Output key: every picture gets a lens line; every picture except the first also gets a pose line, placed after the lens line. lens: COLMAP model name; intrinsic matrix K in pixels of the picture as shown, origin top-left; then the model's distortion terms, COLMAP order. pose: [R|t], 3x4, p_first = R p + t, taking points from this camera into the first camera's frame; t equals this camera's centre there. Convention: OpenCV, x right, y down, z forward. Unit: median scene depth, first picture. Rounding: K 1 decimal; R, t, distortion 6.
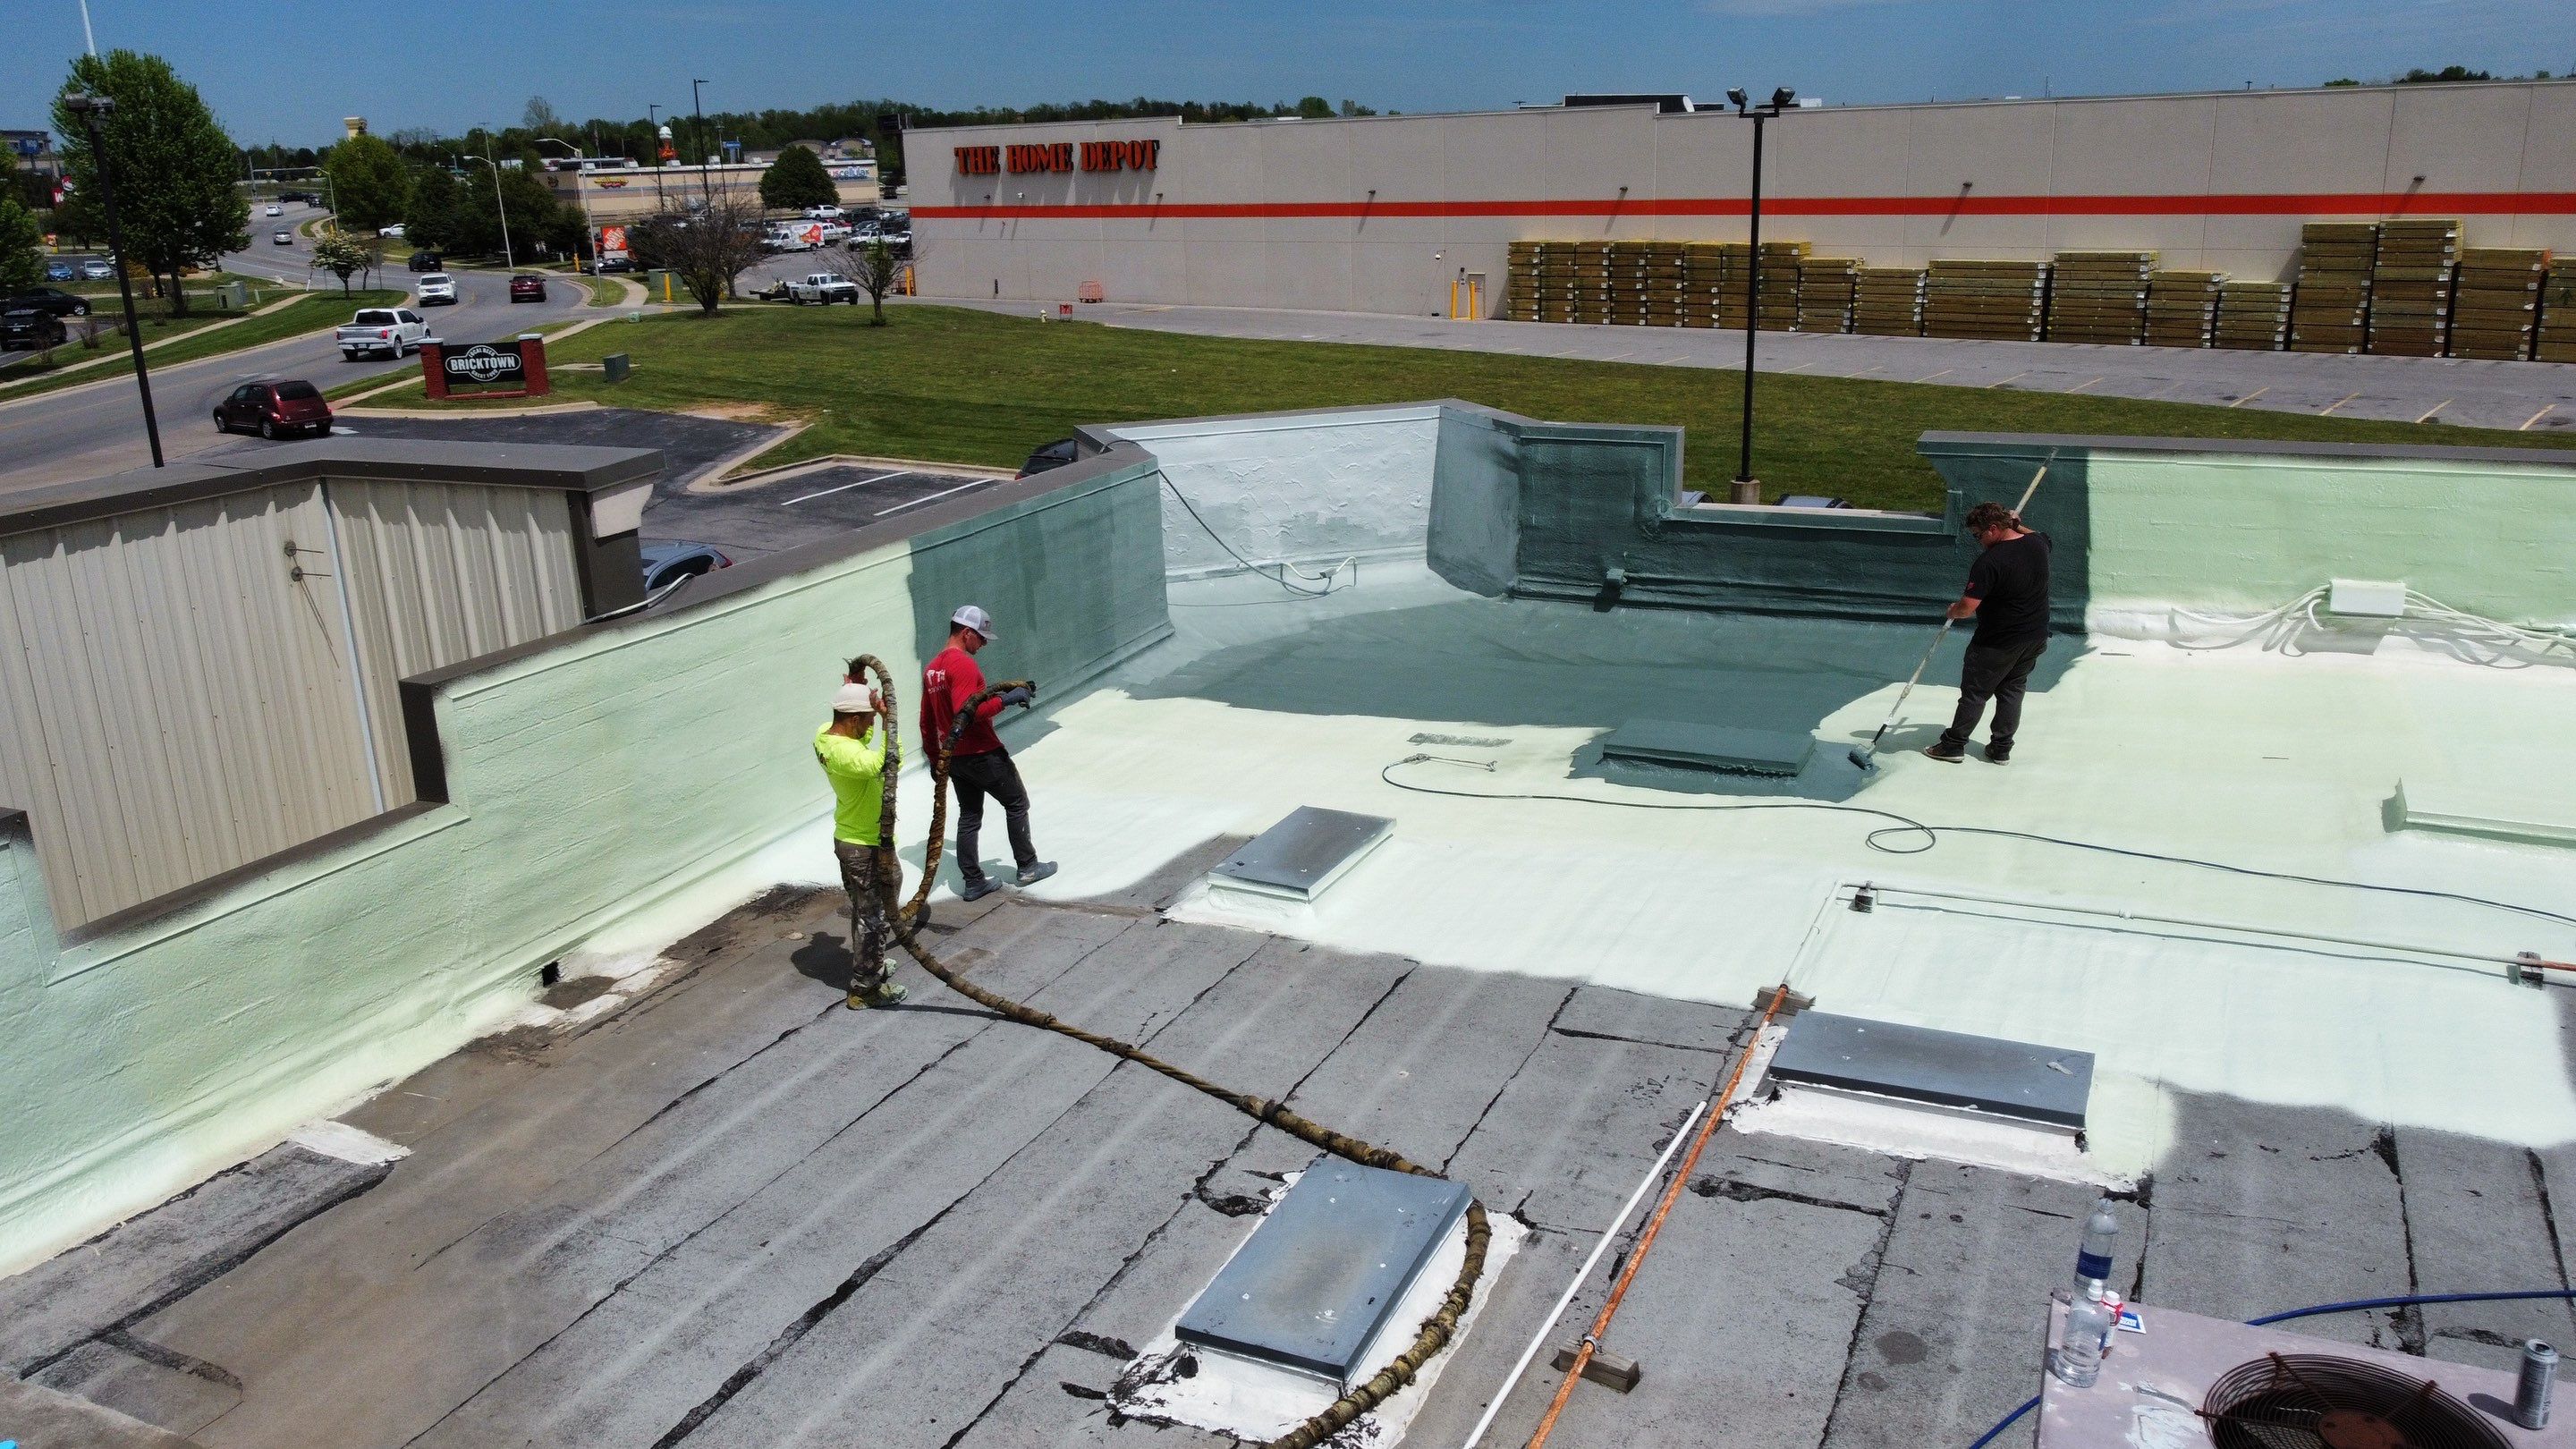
lens RADIAL K [[1954.1, 0, 1288.4], [0, 1954.1, 727.3], [0, 0, 1]] dist [-0.000717, 0.001286]
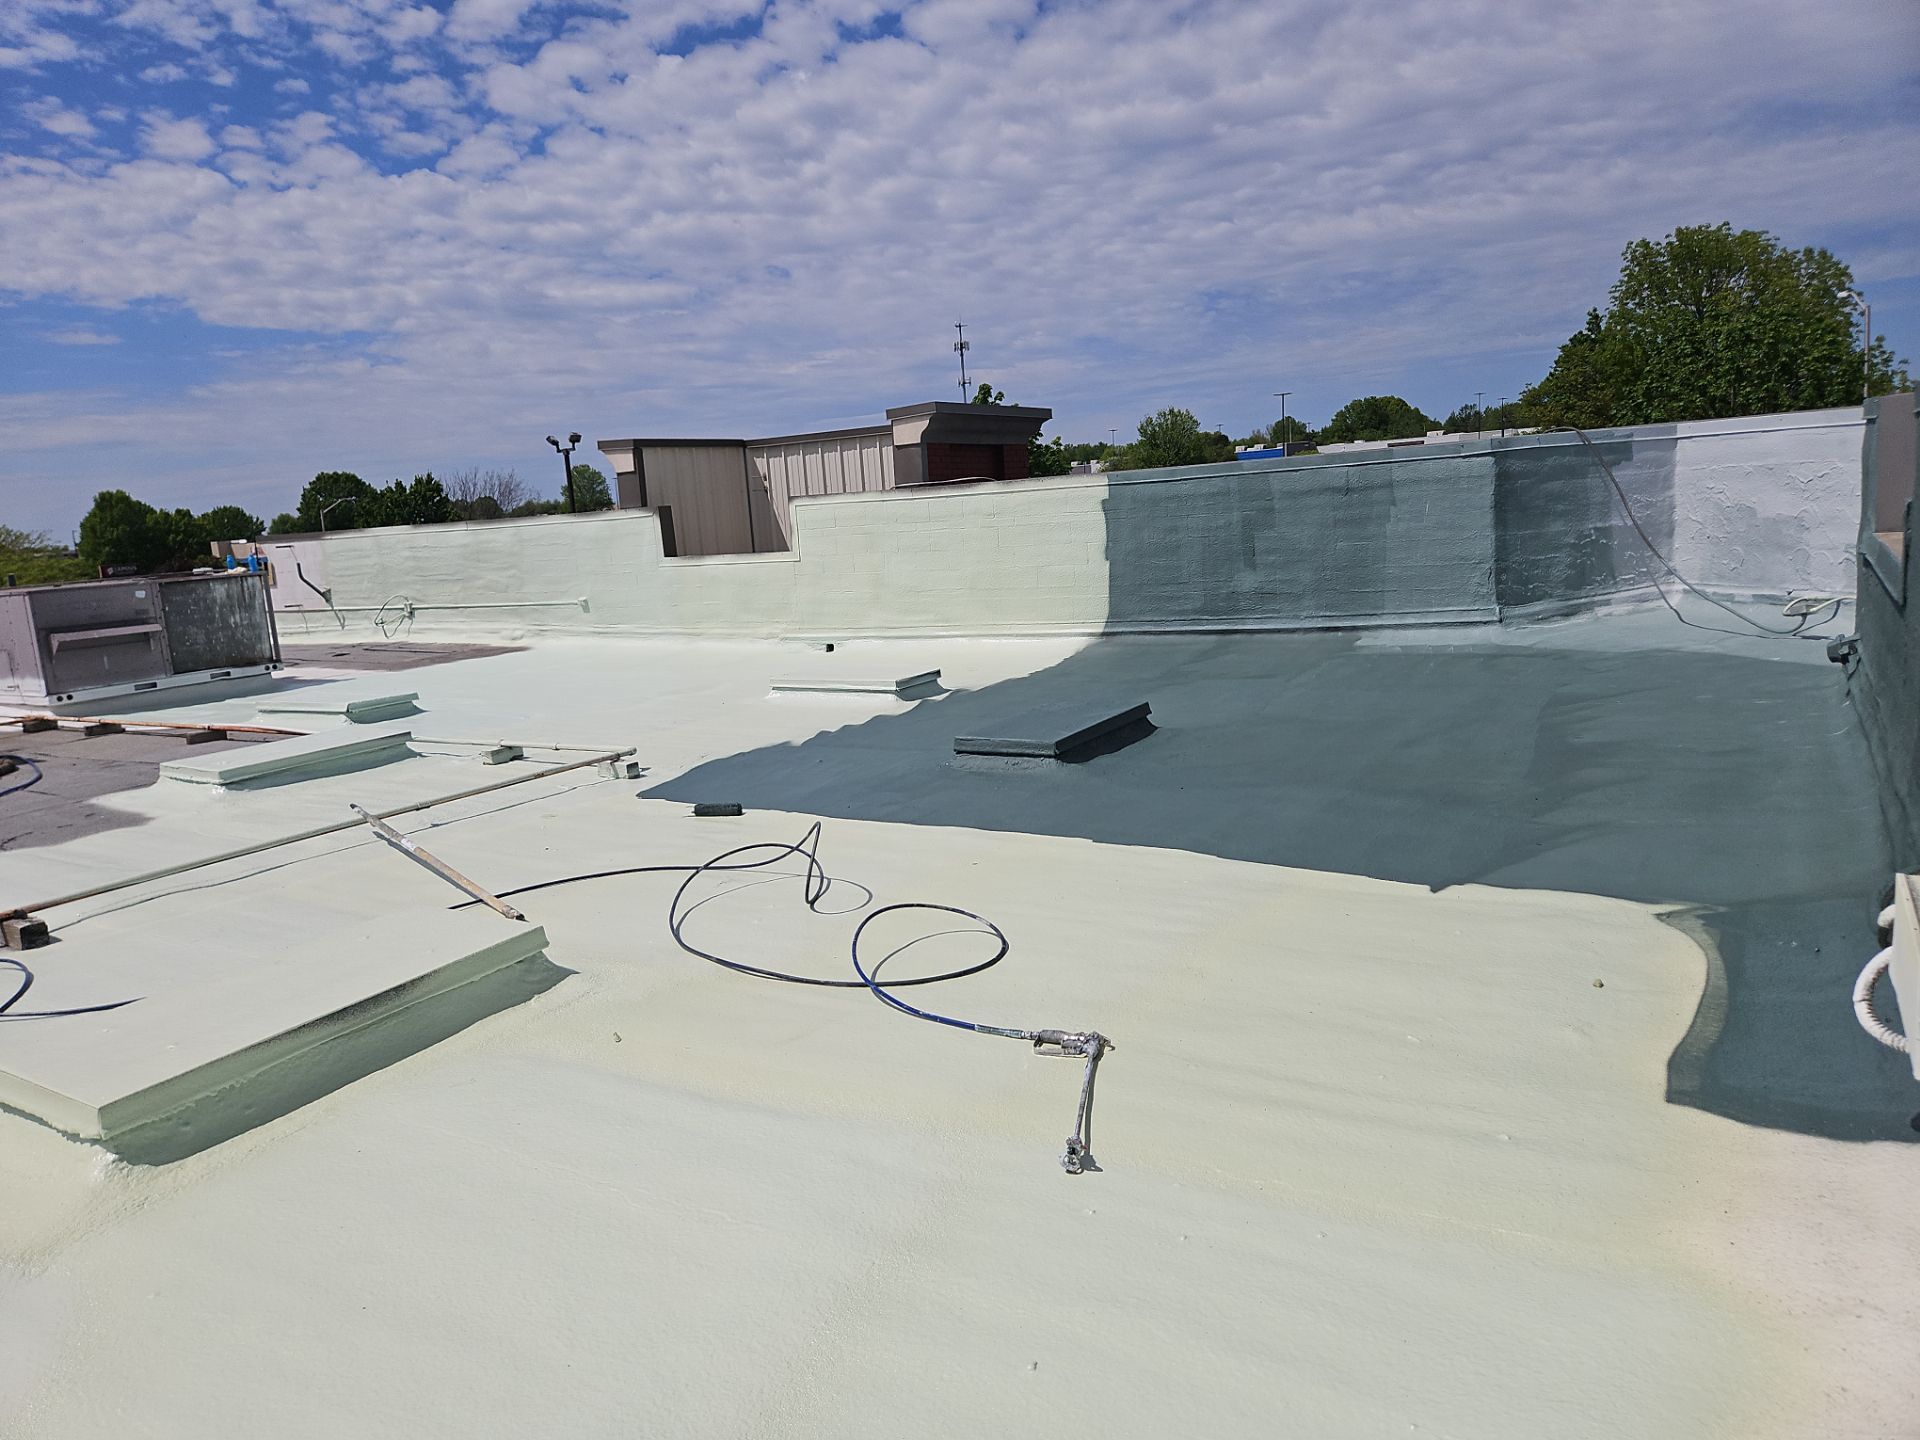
lens RADIAL K [[1309.2, 0, 959.9], [0, 1309.2, 720.5], [0, 0, 1]] dist [0.012045, 0.002244]
pose [[-0.154434, 0.203936, -0.966726, 0.709617], [-0.206015, 0.950310, 0.233384, -0.113993], [0.966285, 0.235203, -0.104747, 0.936860]]
